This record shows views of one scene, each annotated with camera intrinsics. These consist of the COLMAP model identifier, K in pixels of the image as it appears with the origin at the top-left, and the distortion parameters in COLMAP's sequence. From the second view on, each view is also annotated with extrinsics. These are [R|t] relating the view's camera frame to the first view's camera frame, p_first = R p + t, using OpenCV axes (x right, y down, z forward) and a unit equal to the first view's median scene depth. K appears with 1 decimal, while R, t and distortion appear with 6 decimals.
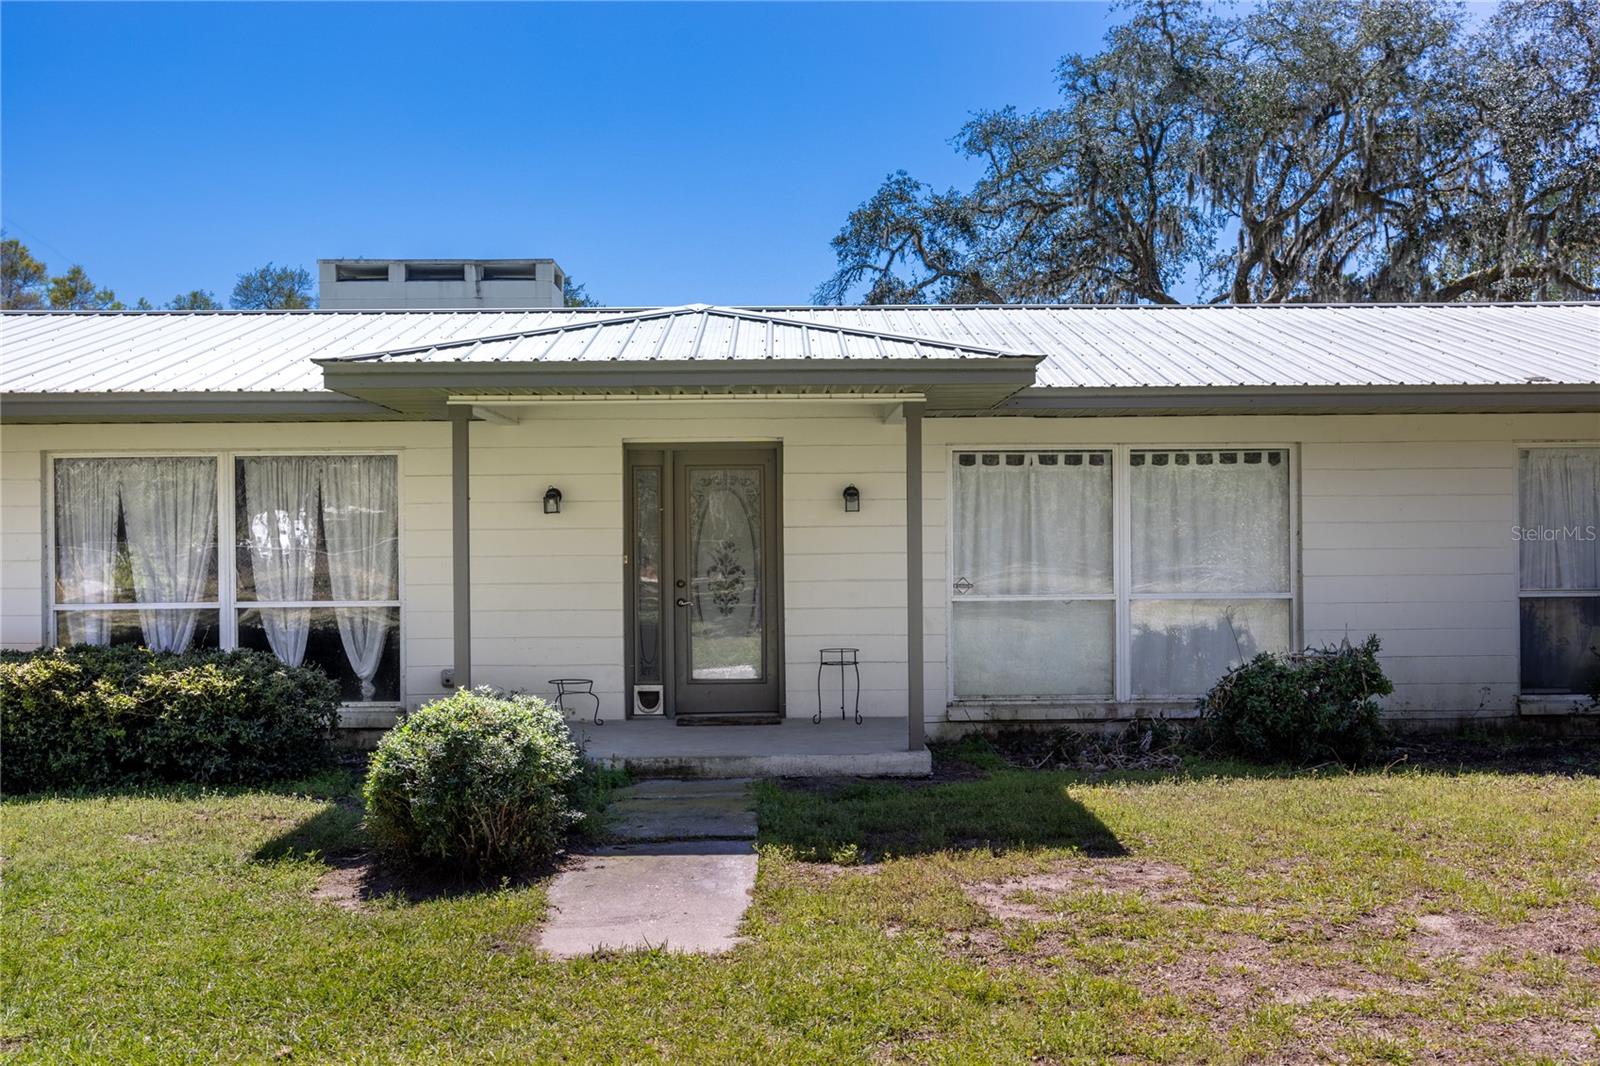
lens RADIAL K [[1612.2, 0, 799.8], [0, 1612.2, 533.3], [0, 0, 1]] dist [-0.021109, 0.000000]
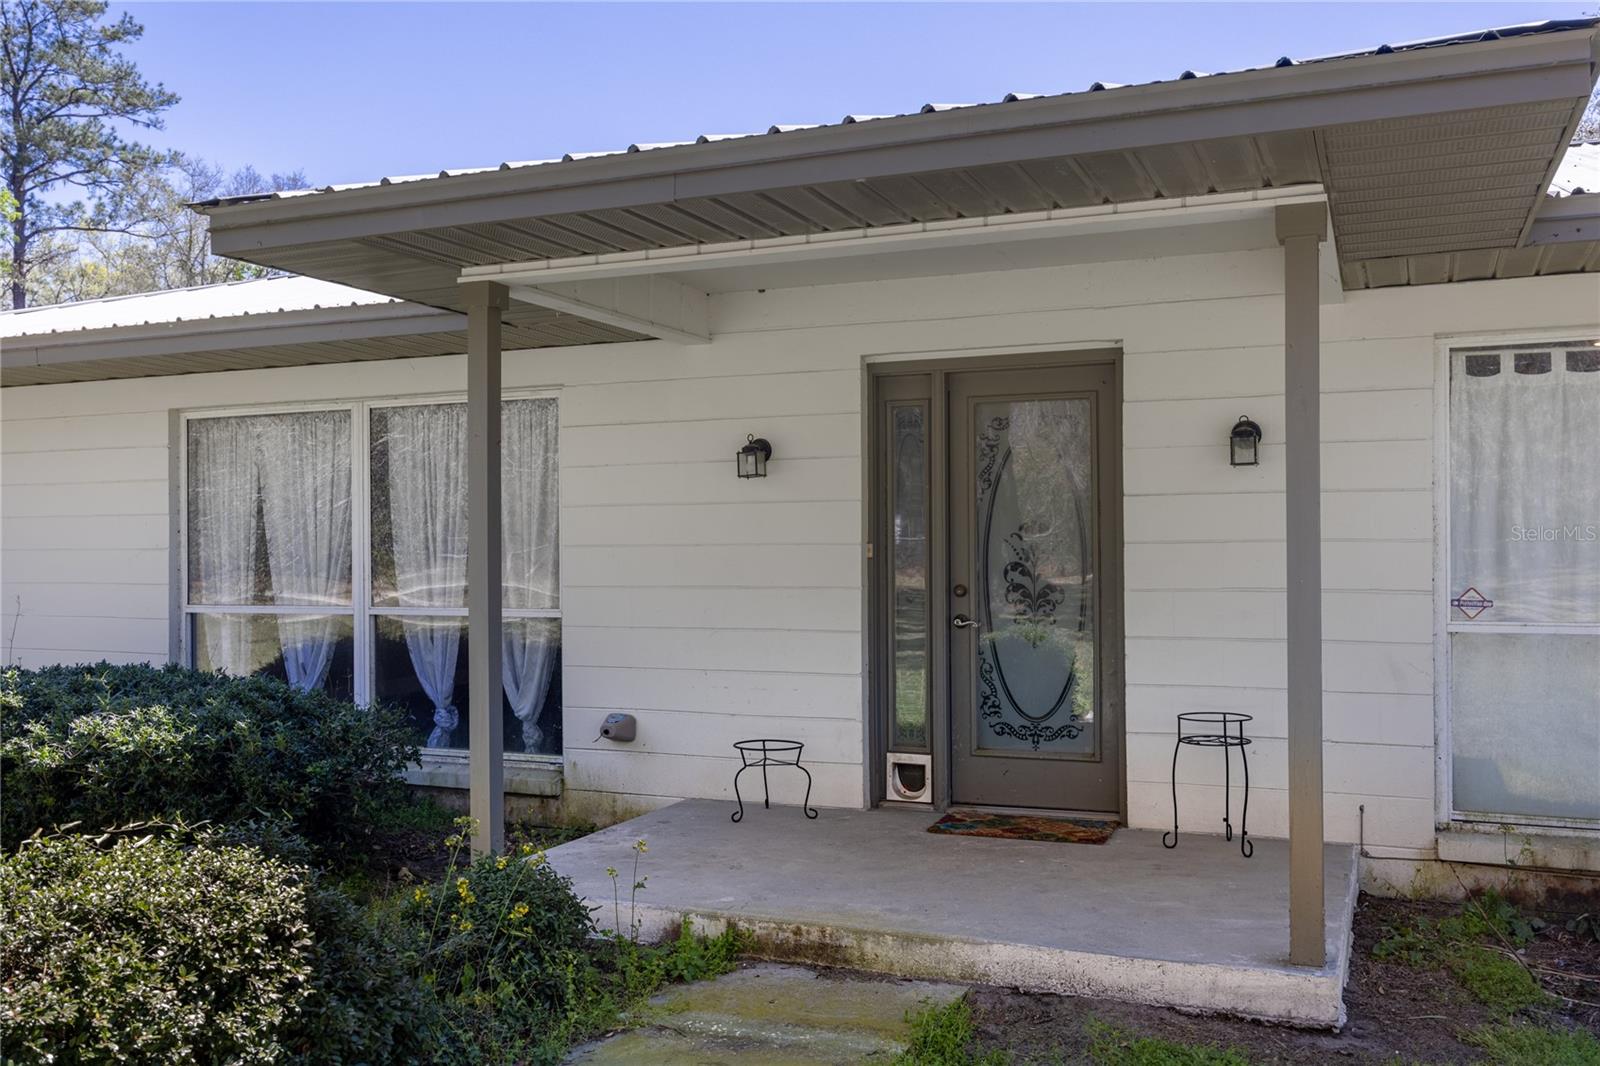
lens RADIAL K [[1414.1, 0, 800.5], [0, 1414.1, 534.3], [0, 0, 1]] dist [0.007546, -0.001296]
pose [[0.913078, -0.000560, -0.407784, 0.090939], [0.000134, 0.999999, -0.001072, 0.010595], [0.407784, 0.000924, 0.913078, 0.493310]]
